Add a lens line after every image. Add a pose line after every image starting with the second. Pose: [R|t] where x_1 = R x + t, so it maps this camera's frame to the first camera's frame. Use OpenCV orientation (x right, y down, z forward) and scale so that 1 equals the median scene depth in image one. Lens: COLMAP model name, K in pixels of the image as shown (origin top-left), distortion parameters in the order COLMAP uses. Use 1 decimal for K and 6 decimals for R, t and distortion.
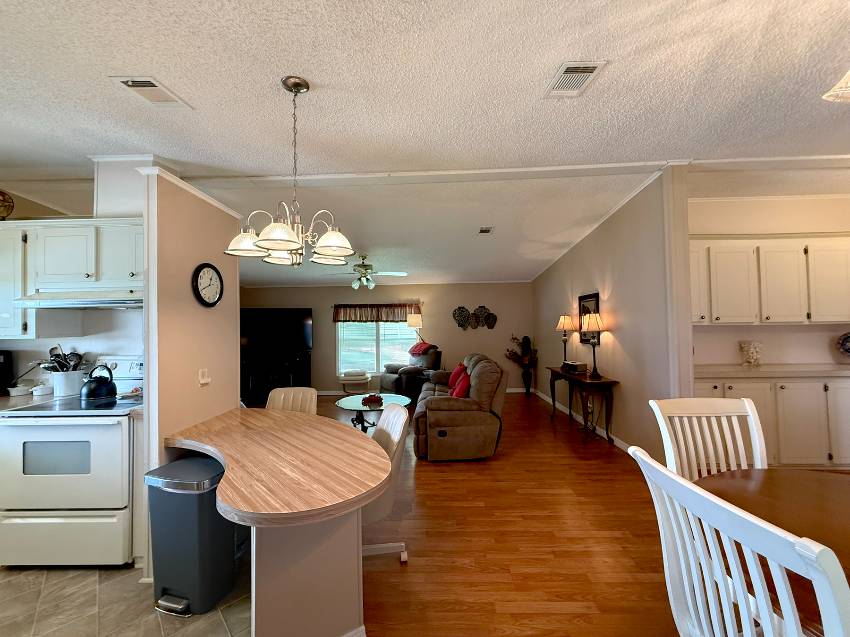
lens RADIAL K [[345.1, 0, 408.3], [0, 345.1, 313.6], [0, 0, 1]] dist [0.000214, 0.000141]
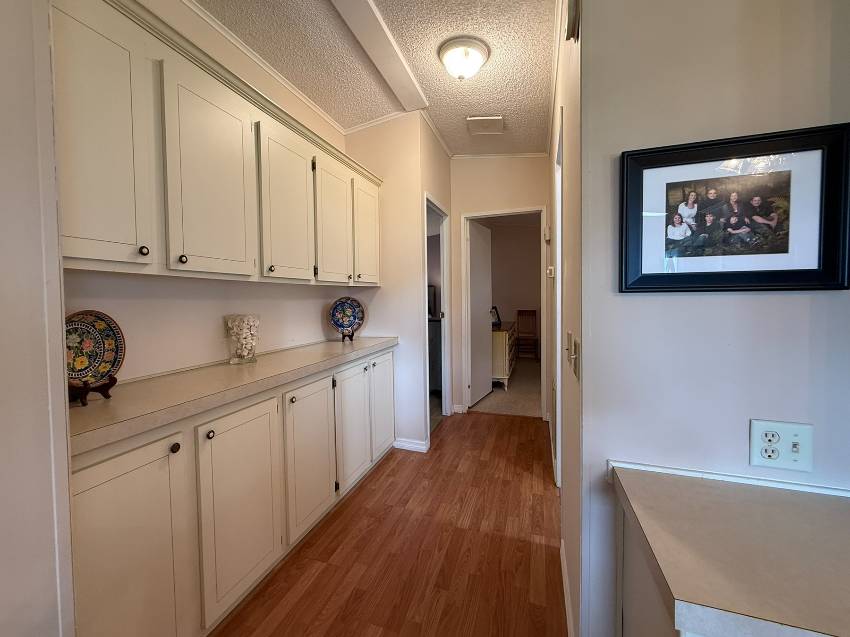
lens RADIAL K [[345.1, 0, 408.3], [0, 345.1, 313.6], [0, 0, 1]] dist [0.000214, 0.000141]
pose [[0.288373, -0.029582, 0.957061, 0.603745], [-0.024806, 0.998956, 0.038352, 0.054583], [-0.957197, -0.034801, 0.287338, 0.651784]]
